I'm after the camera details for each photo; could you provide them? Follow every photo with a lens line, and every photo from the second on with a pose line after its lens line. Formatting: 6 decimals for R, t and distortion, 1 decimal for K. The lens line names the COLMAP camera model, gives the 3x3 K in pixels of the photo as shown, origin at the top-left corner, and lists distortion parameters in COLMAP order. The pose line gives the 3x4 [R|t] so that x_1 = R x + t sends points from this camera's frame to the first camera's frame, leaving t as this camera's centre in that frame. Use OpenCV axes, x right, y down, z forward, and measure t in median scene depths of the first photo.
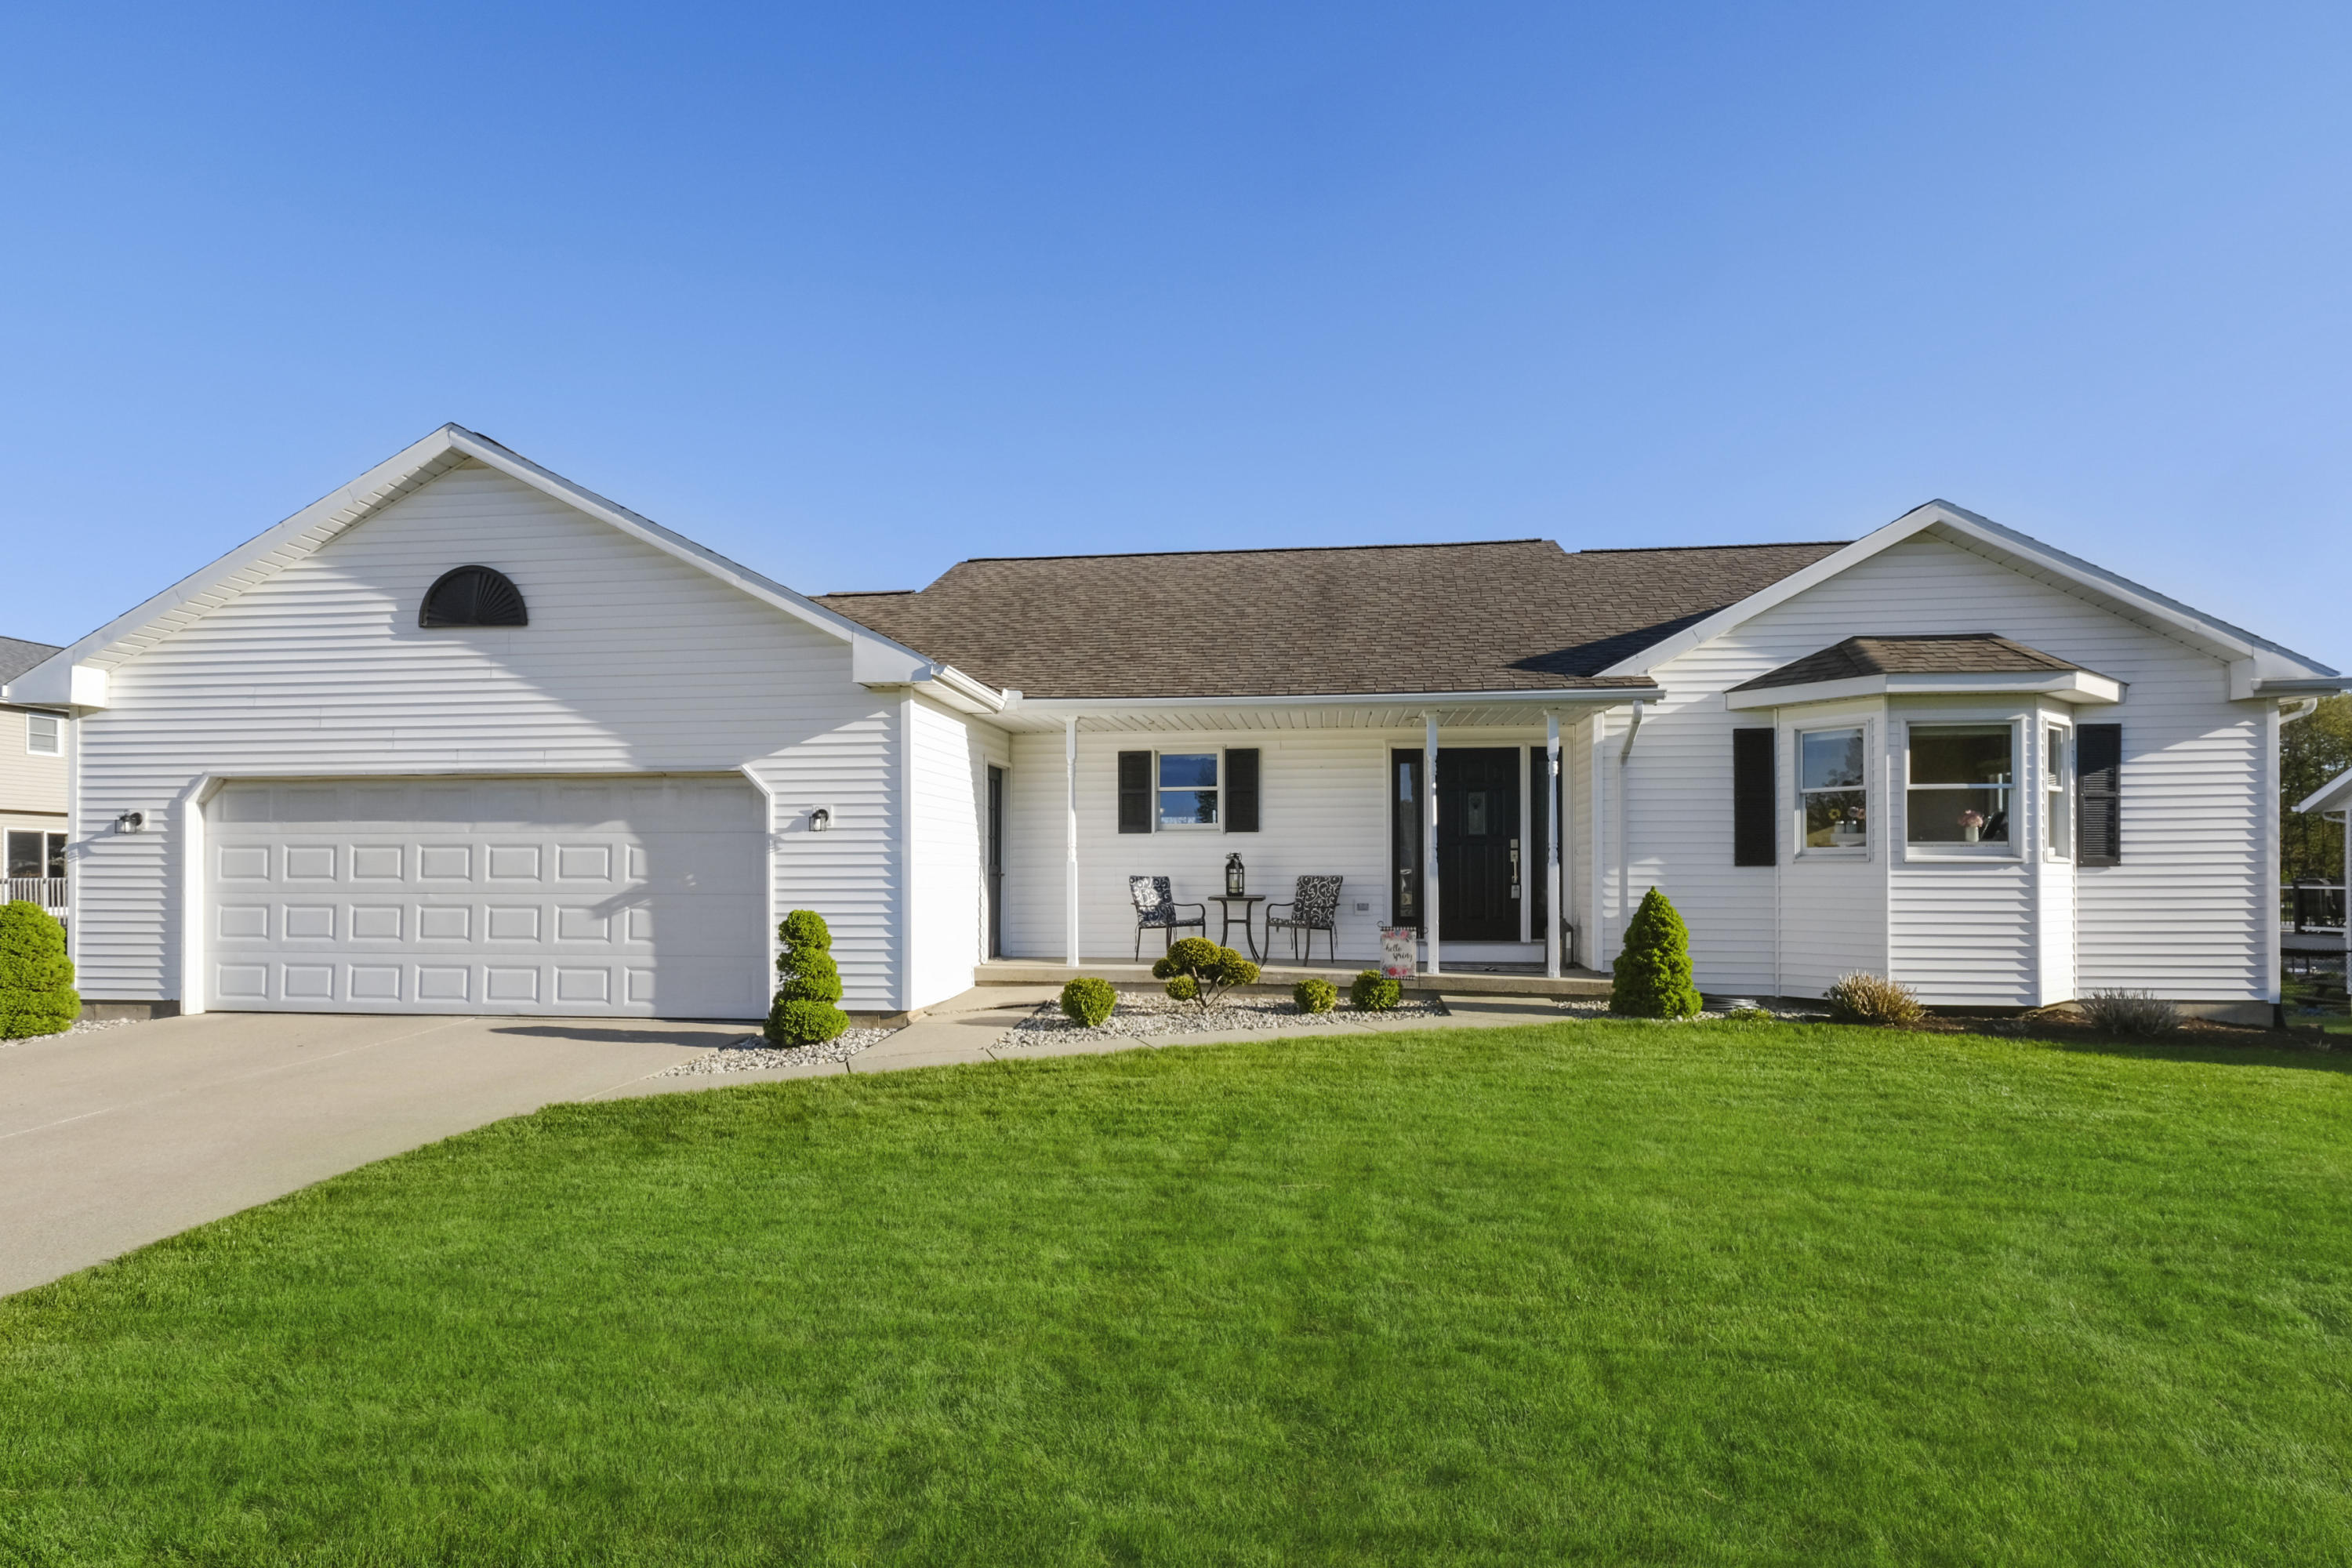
lens RADIAL K [[1079.8, 0, 1057.4], [0, 1079.8, 851.6], [0, 0, 1]] dist [-0.003552, -0.004563]
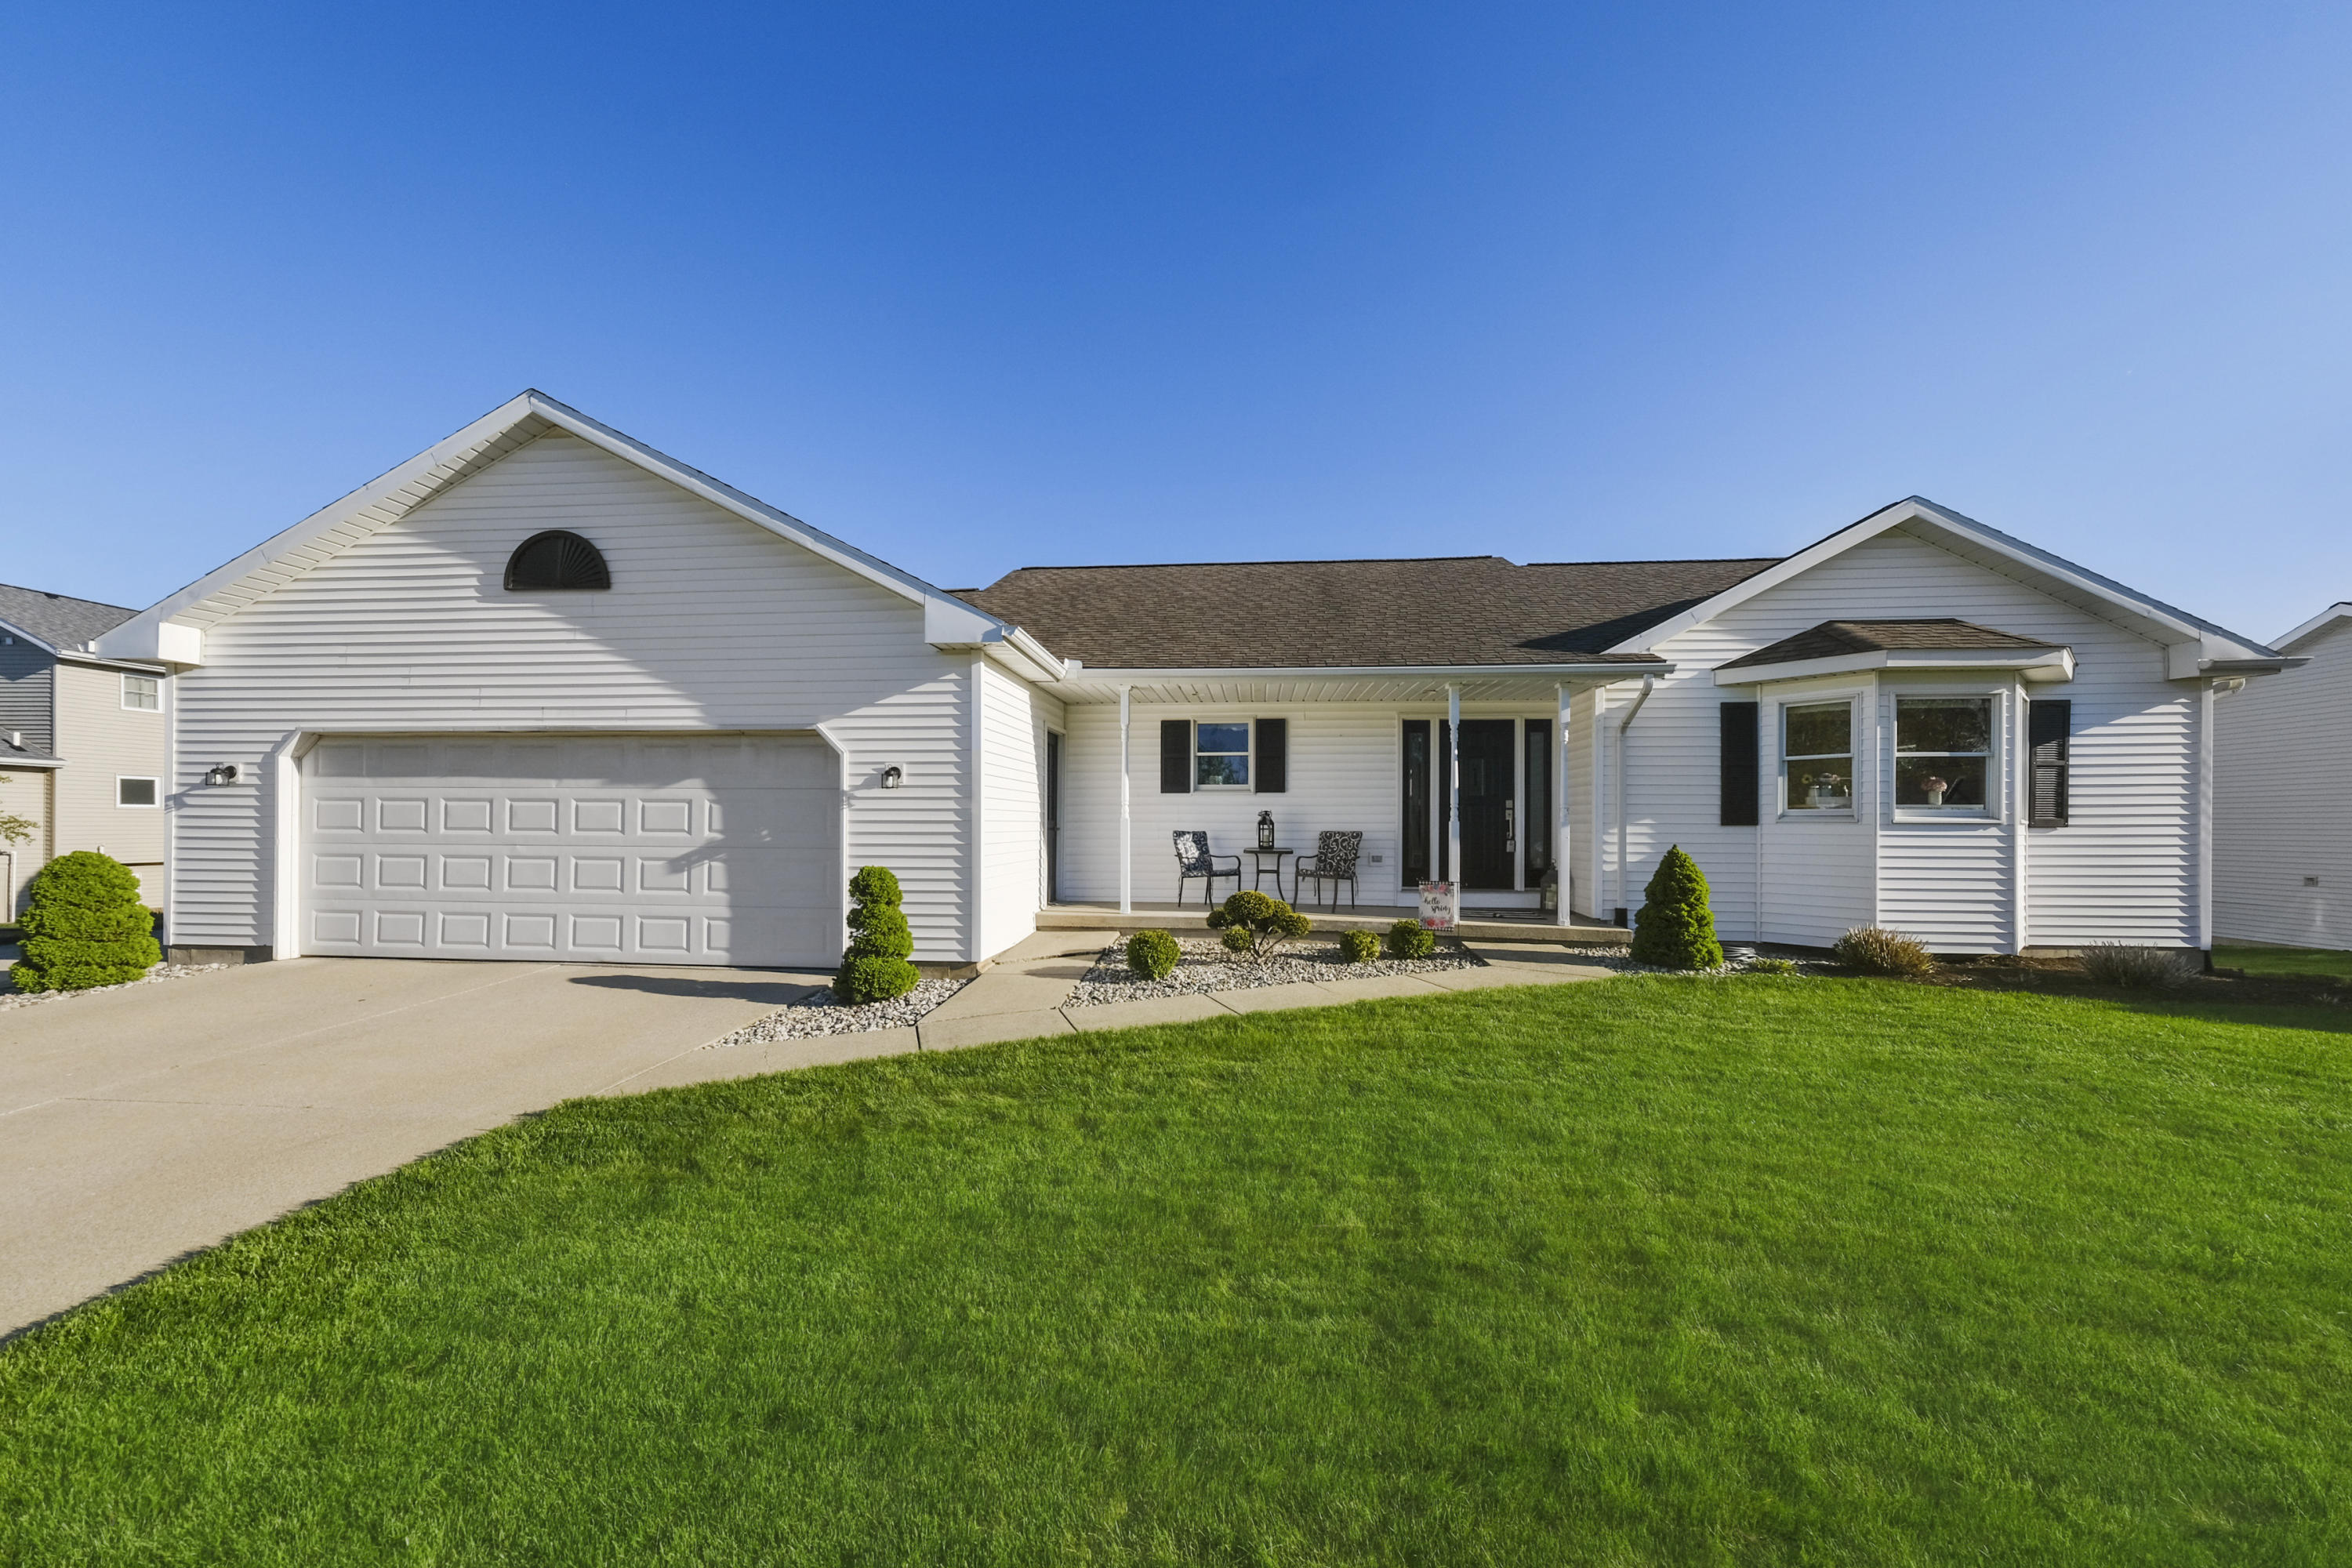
lens RADIAL K [[786.4, 0, 1106.7], [0, 786.4, 814.8], [0, 0, 1]] dist [-0.006087, 0.000521]
pose [[0.999251, 0.005621, 0.038291, -0.039423], [-0.005993, 0.999936, 0.009623, -0.001523], [-0.038234, -0.009845, 0.999220, 0.218079]]
